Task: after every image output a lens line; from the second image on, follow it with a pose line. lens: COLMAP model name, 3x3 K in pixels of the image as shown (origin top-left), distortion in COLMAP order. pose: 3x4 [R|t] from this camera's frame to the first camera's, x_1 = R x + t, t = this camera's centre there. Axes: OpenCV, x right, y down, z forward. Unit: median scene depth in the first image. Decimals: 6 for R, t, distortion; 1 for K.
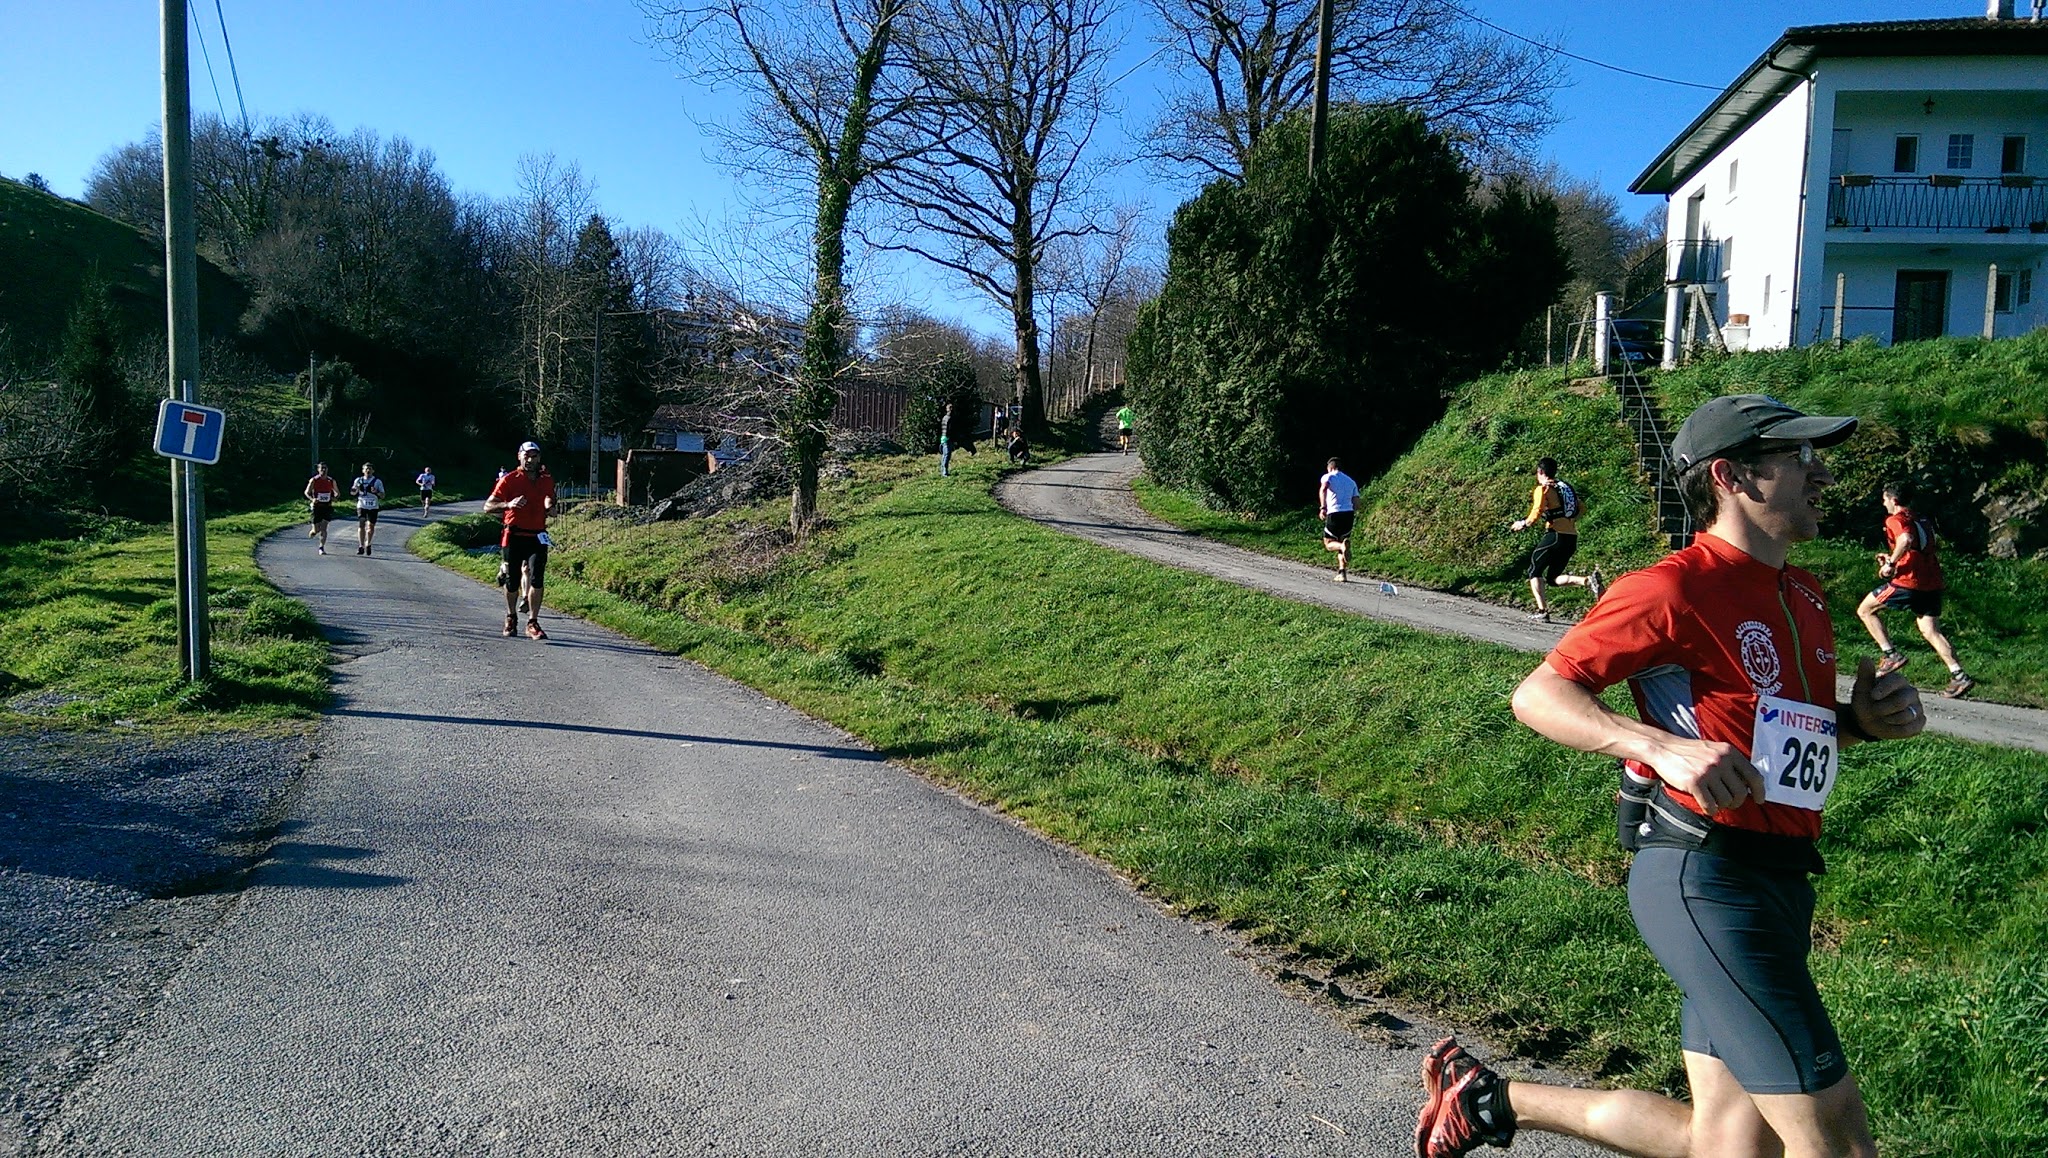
lens RADIAL K [[1448.2, 0, 1013.2], [0, 1448.2, 604.3], [0, 0, 1]] dist [0.100350, -0.133466]
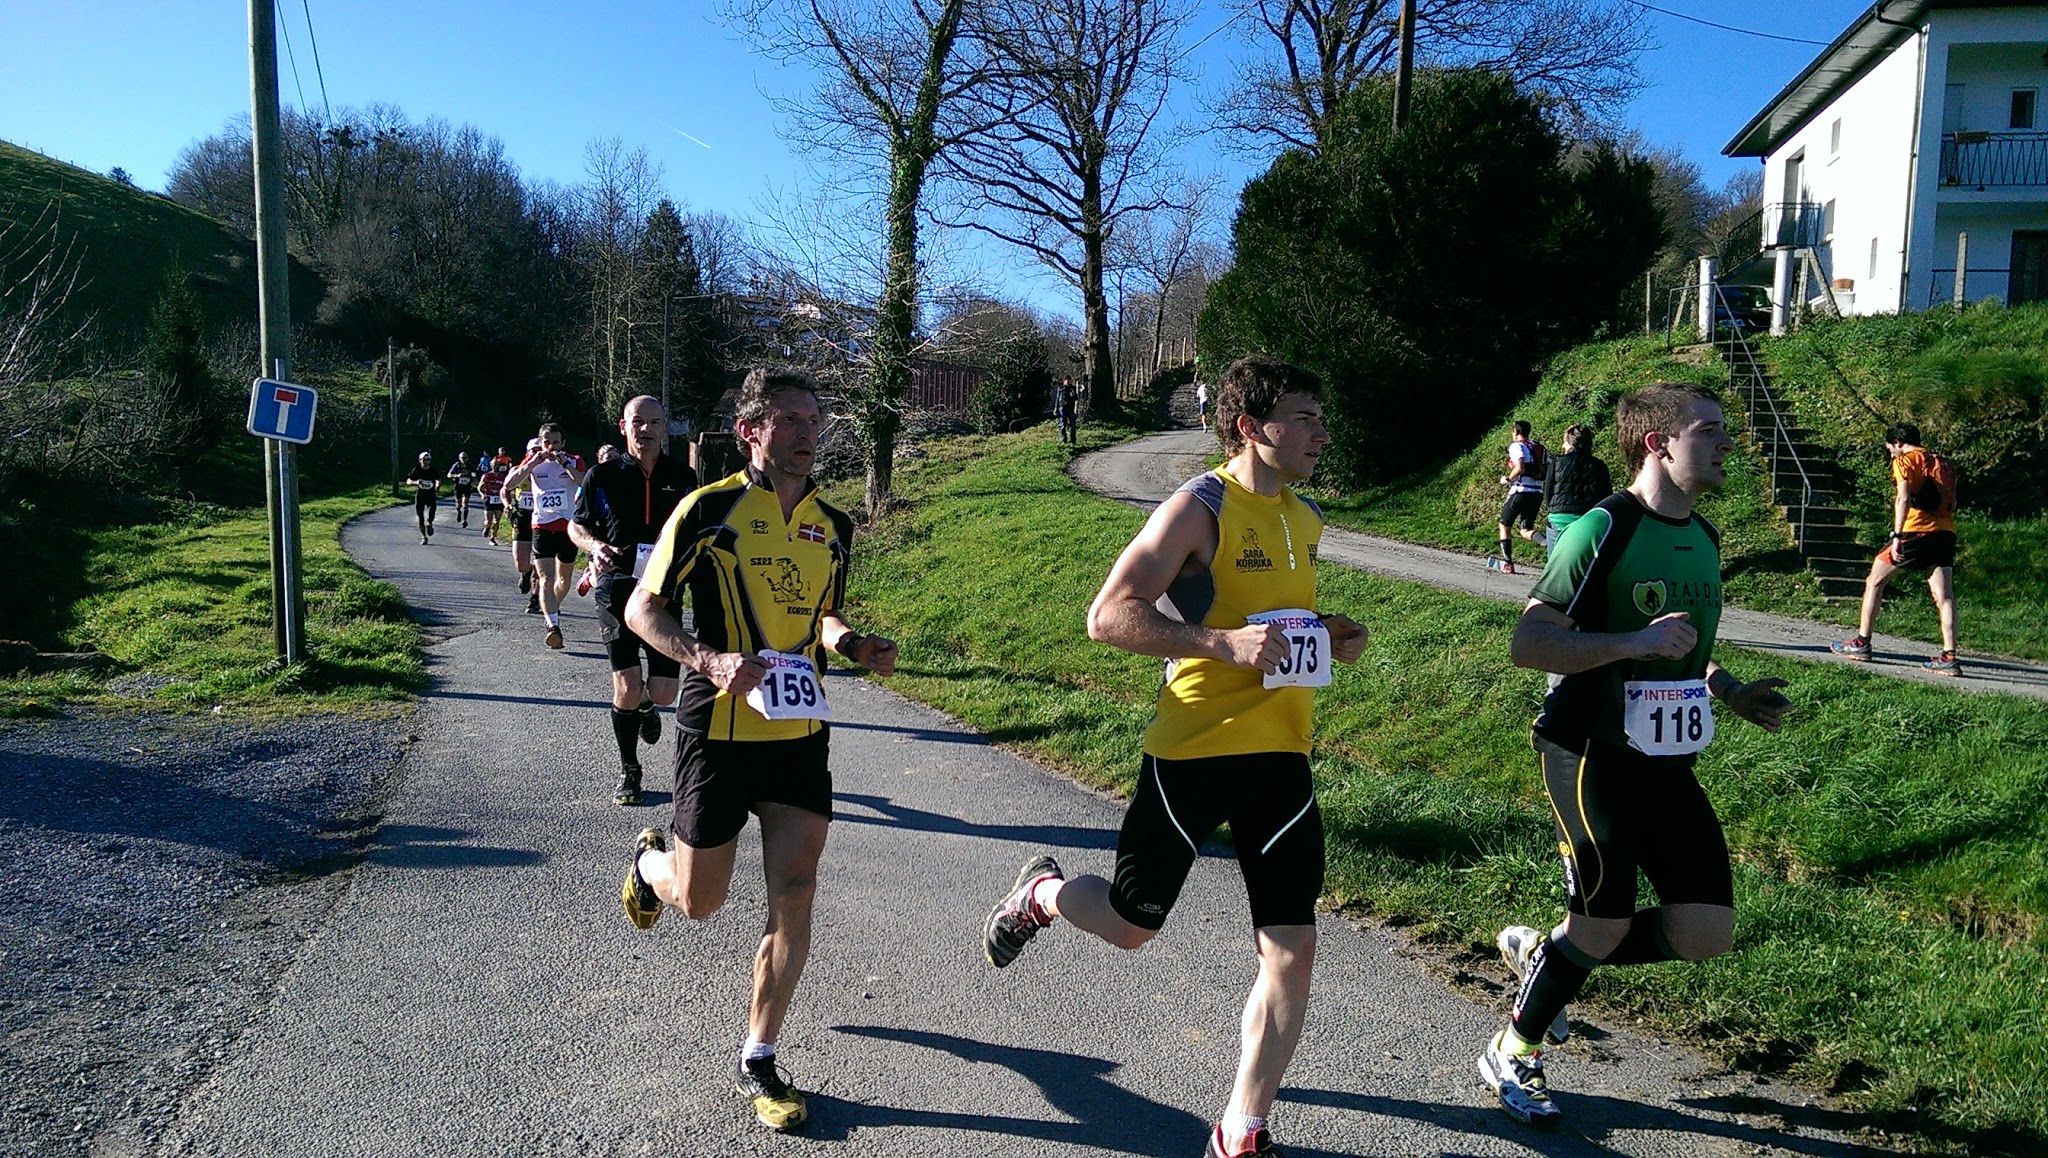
lens RADIAL K [[1448.2, 0, 1013.2], [0, 1448.2, 604.3], [0, 0, 1]] dist [0.100350, -0.133466]
pose [[0.999059, -0.004429, -0.043153, -0.009796], [0.004990, 0.999904, 0.012904, 0.000841], [0.043092, -0.013107, 0.998985, 0.011724]]
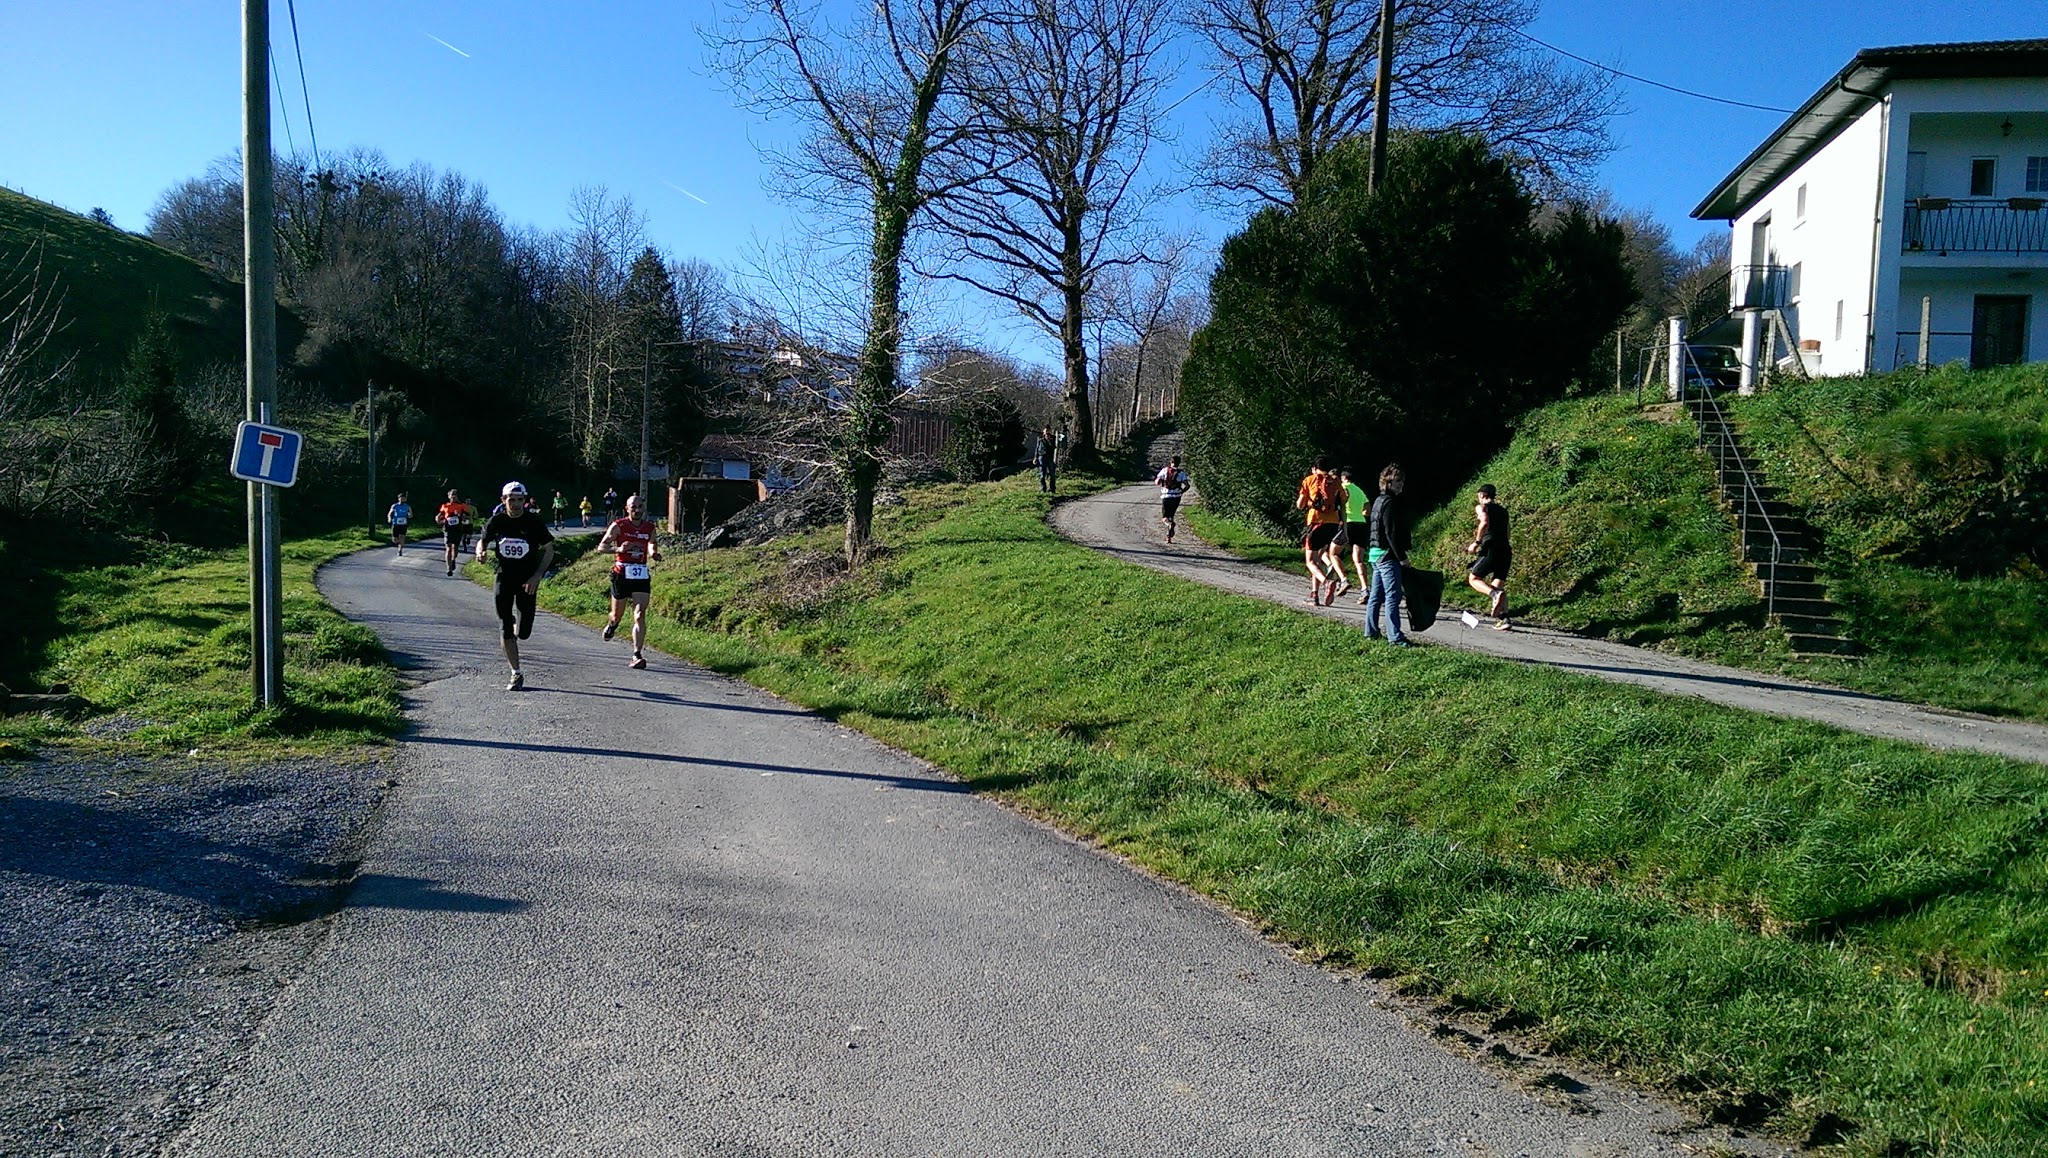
lens RADIAL K [[1448.2, 0, 1013.2], [0, 1448.2, 604.3], [0, 0, 1]] dist [0.100350, -0.133466]
pose [[0.999619, 0.003406, -0.027389, -0.010877], [-0.003953, 0.999793, -0.019949, 0.000535], [0.027315, 0.020050, 0.999426, 0.009730]]
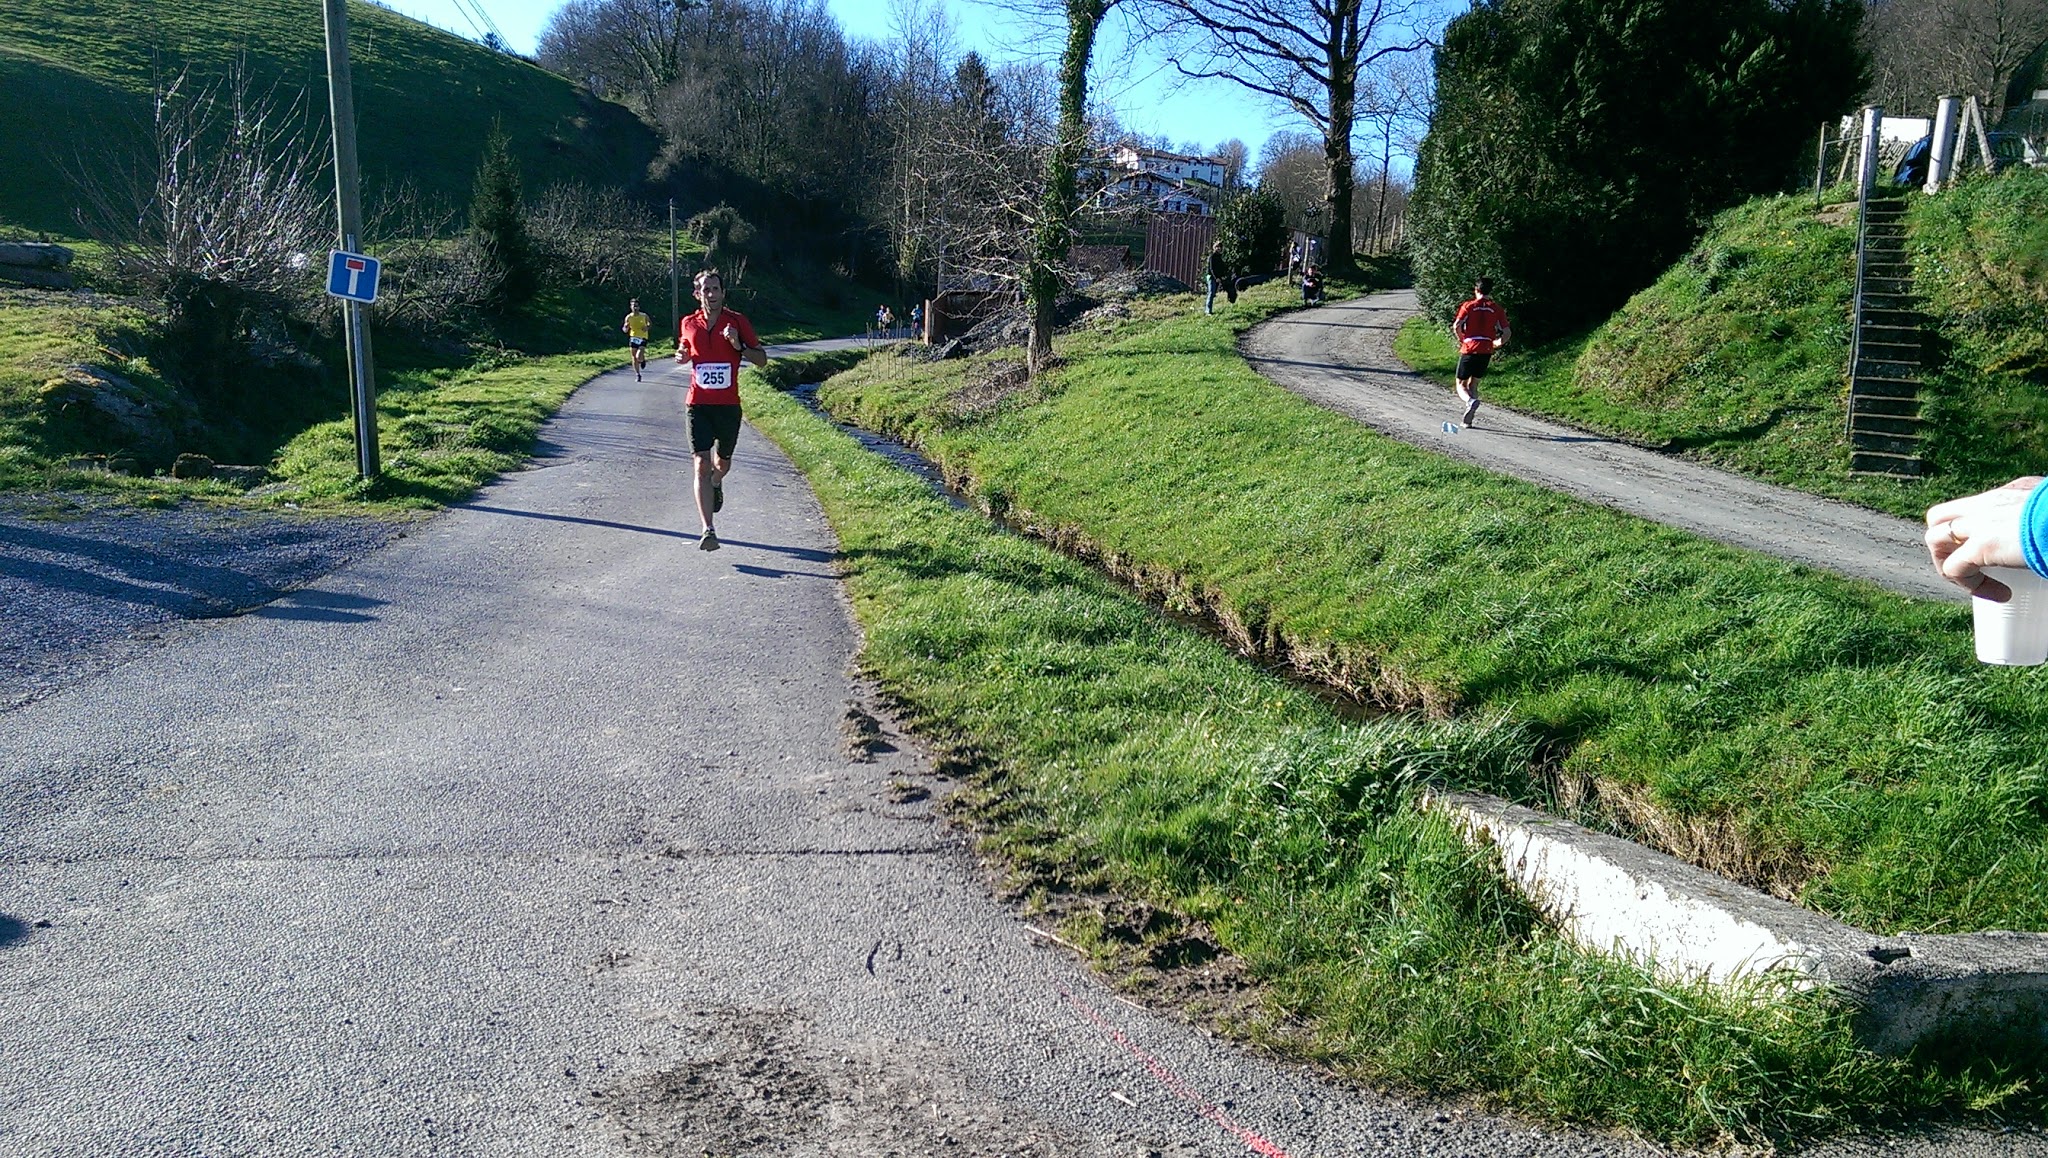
lens RADIAL K [[1435.2, 0, 1015.4], [0, 1435.2, 633.8], [0, 0, 1]] dist [0.103590, -0.134628]
pose [[0.966724, 0.056096, -0.249595, 0.112188], [-0.023511, 0.991015, 0.131668, 0.002423], [0.254739, -0.121419, 0.959357, -0.029289]]
